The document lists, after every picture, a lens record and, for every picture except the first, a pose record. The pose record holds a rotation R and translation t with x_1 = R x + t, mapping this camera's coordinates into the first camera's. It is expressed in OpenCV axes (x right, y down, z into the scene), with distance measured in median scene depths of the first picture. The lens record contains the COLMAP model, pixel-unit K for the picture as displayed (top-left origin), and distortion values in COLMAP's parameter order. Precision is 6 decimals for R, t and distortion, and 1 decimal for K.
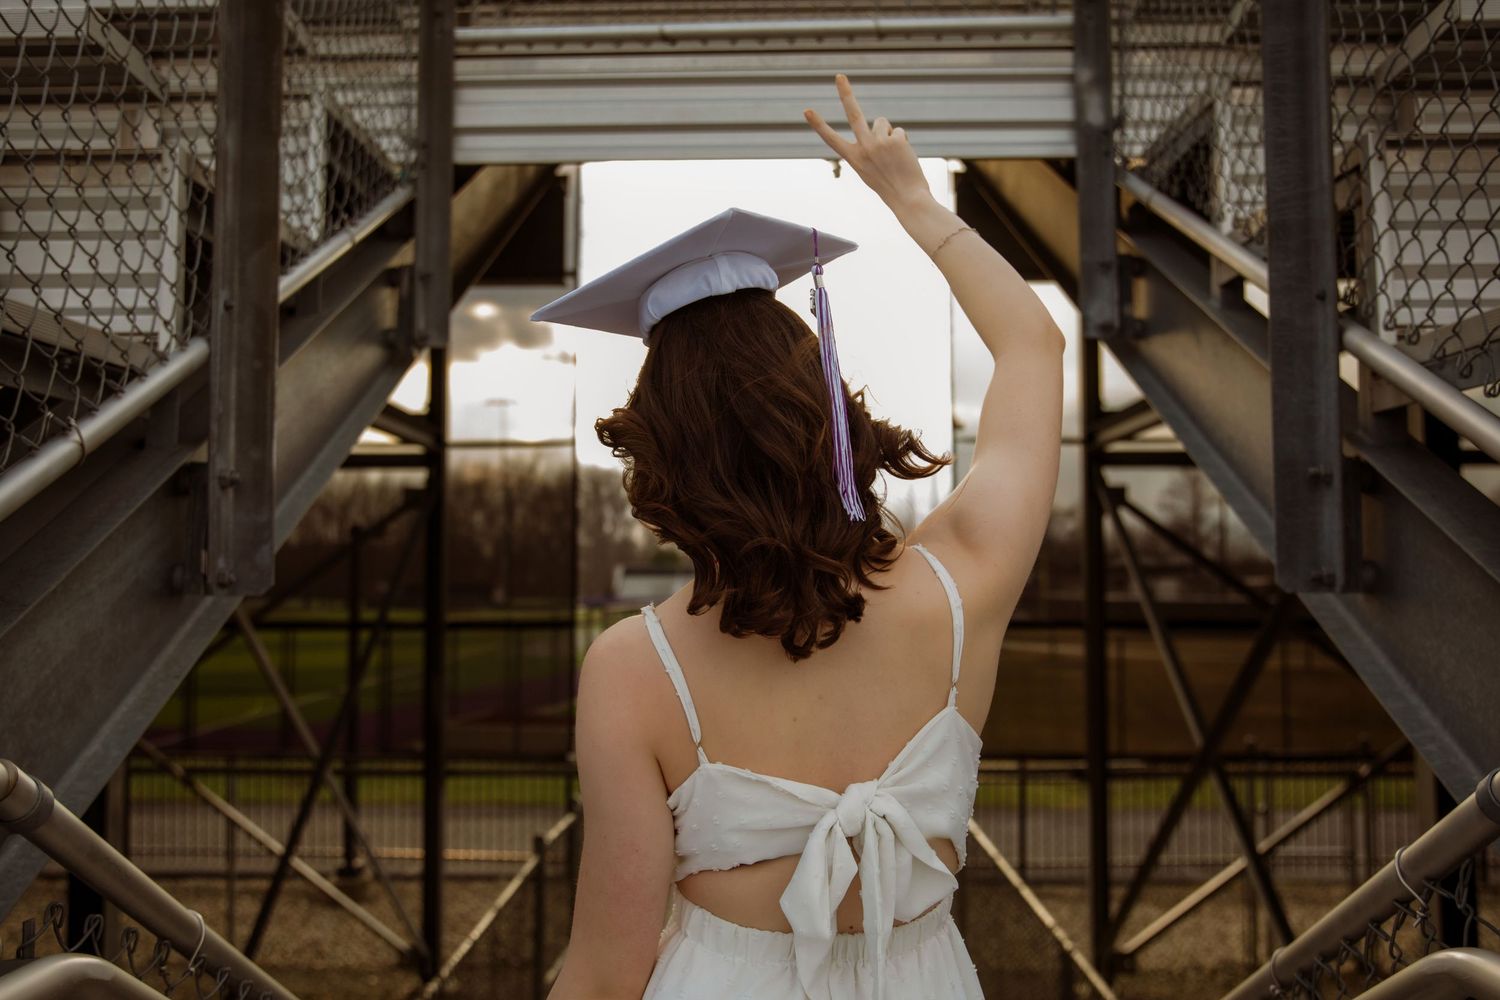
lens RADIAL K [[1412.7, 0, 740.6], [0, 1412.7, 496.6], [0, 0, 1]] dist [0.018860, 0.000000]
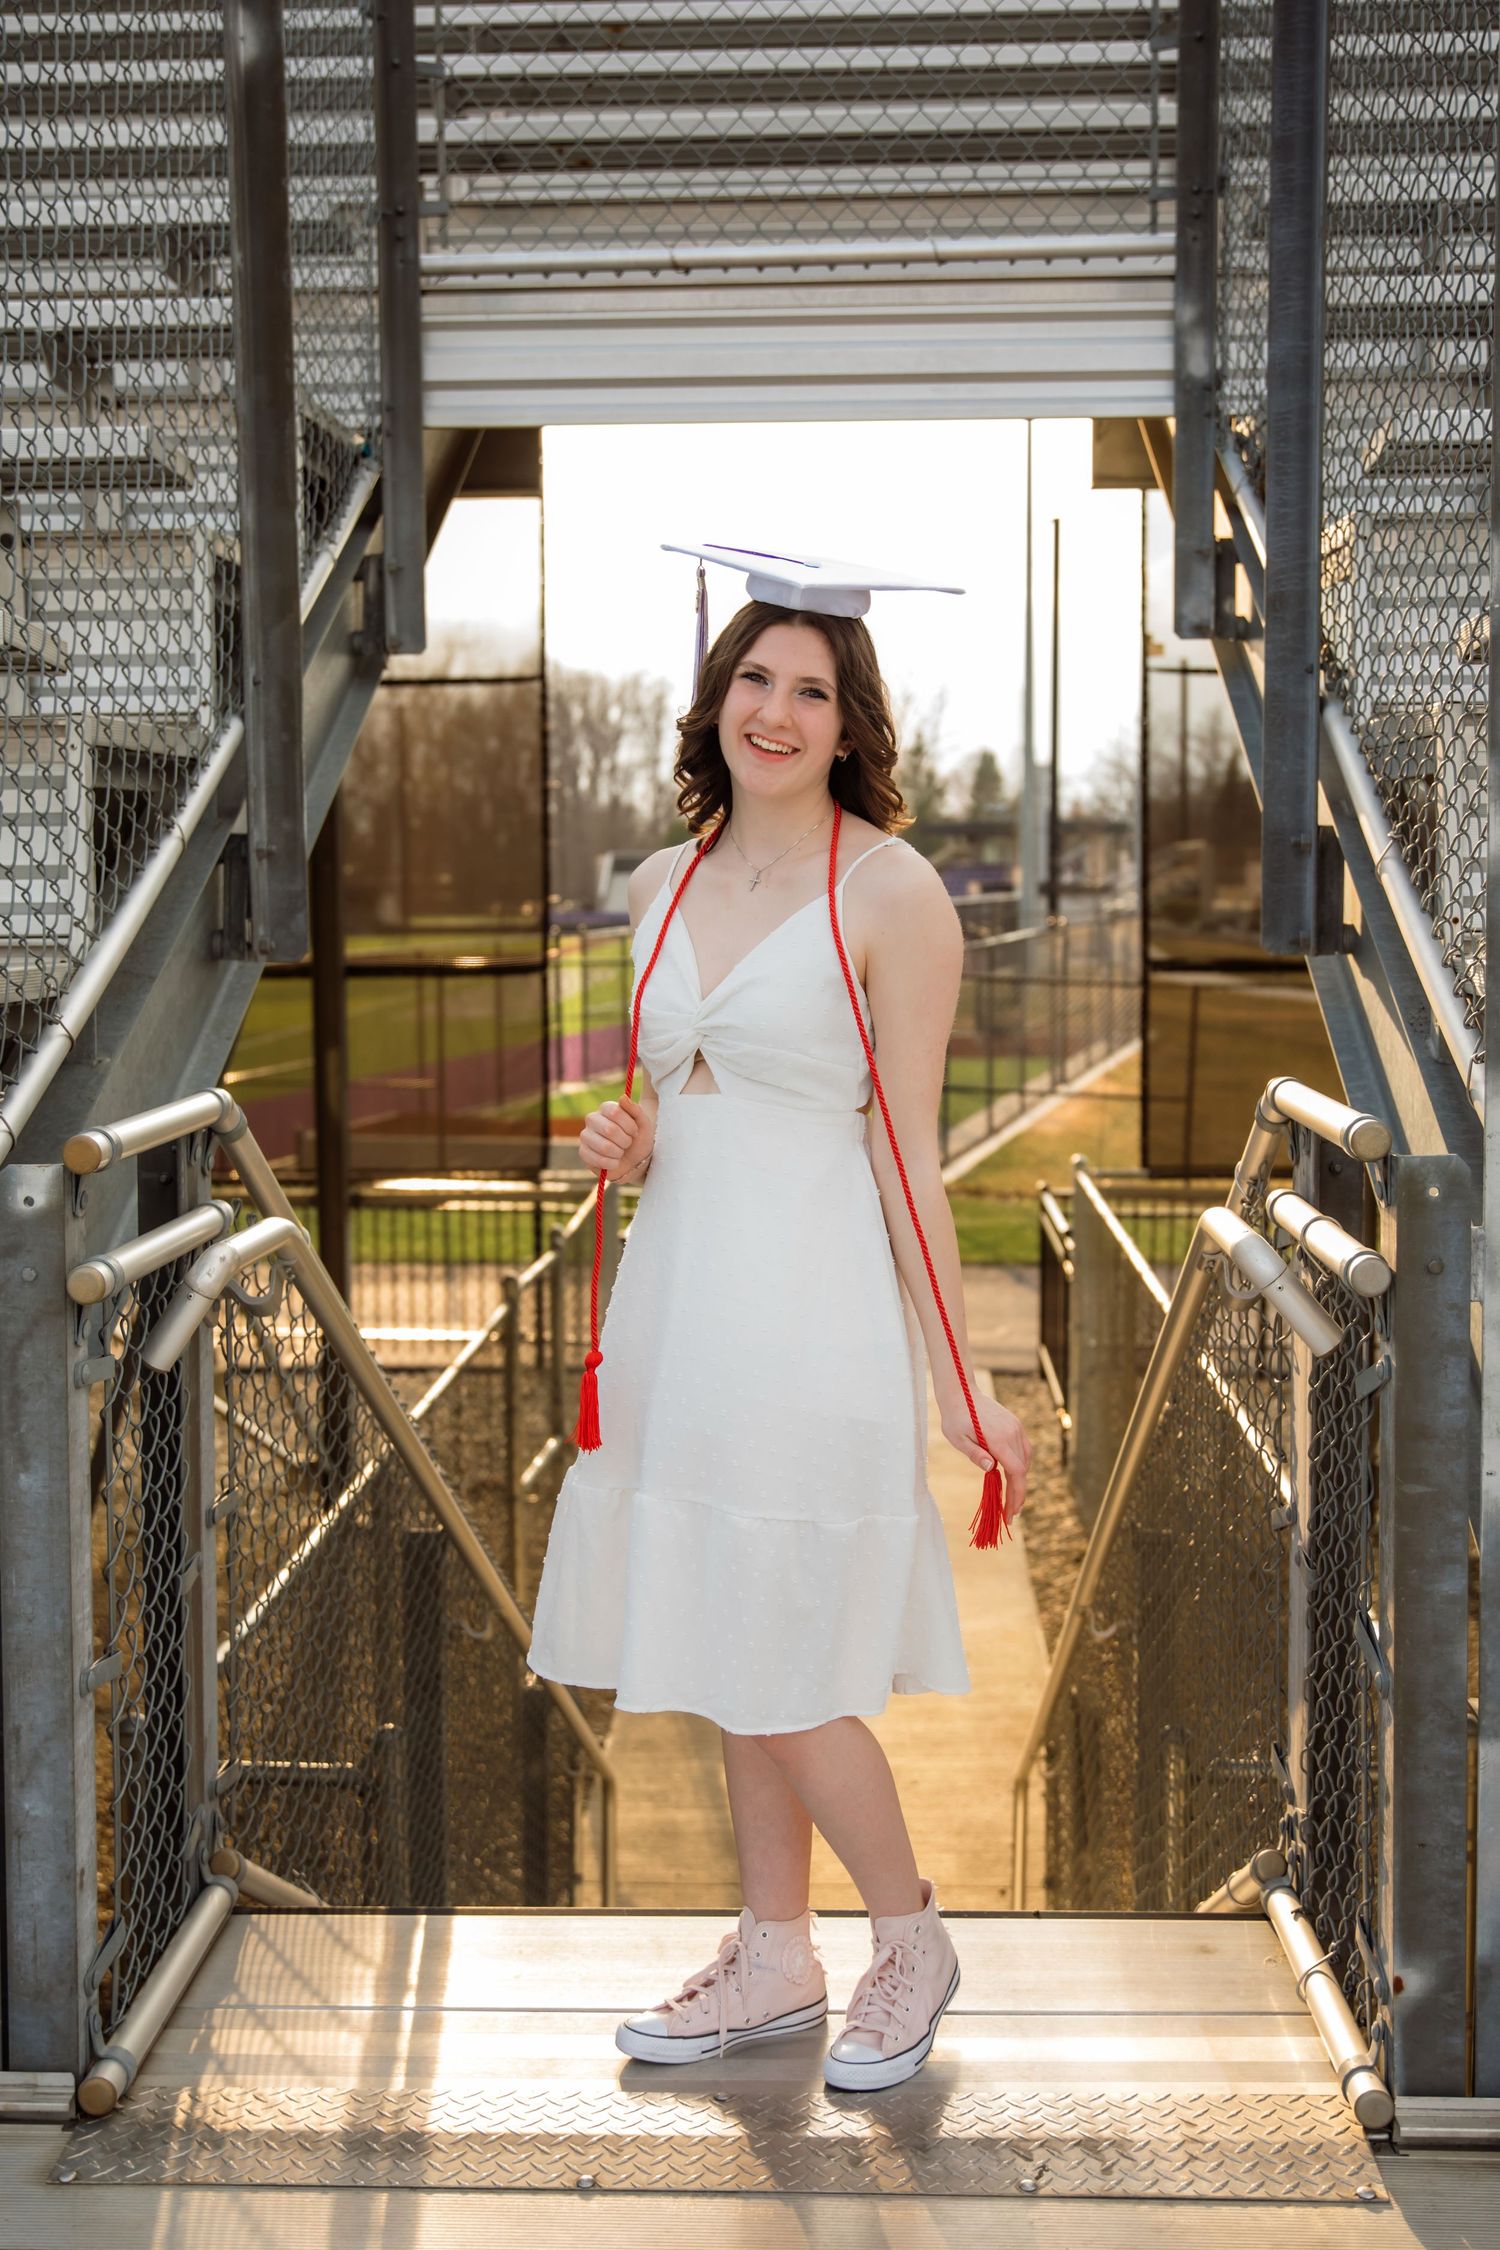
lens RADIAL K [[2944.9, 0, 753.8], [0, 2944.9, 1136.5], [0, 0, 1]] dist [0.053548, 0.000000]
pose [[0.999452, -0.001747, -0.033049, 0.046280], [0.006753, 0.988364, 0.151960, -0.085944], [0.032399, -0.152100, 0.987834, -0.763313]]
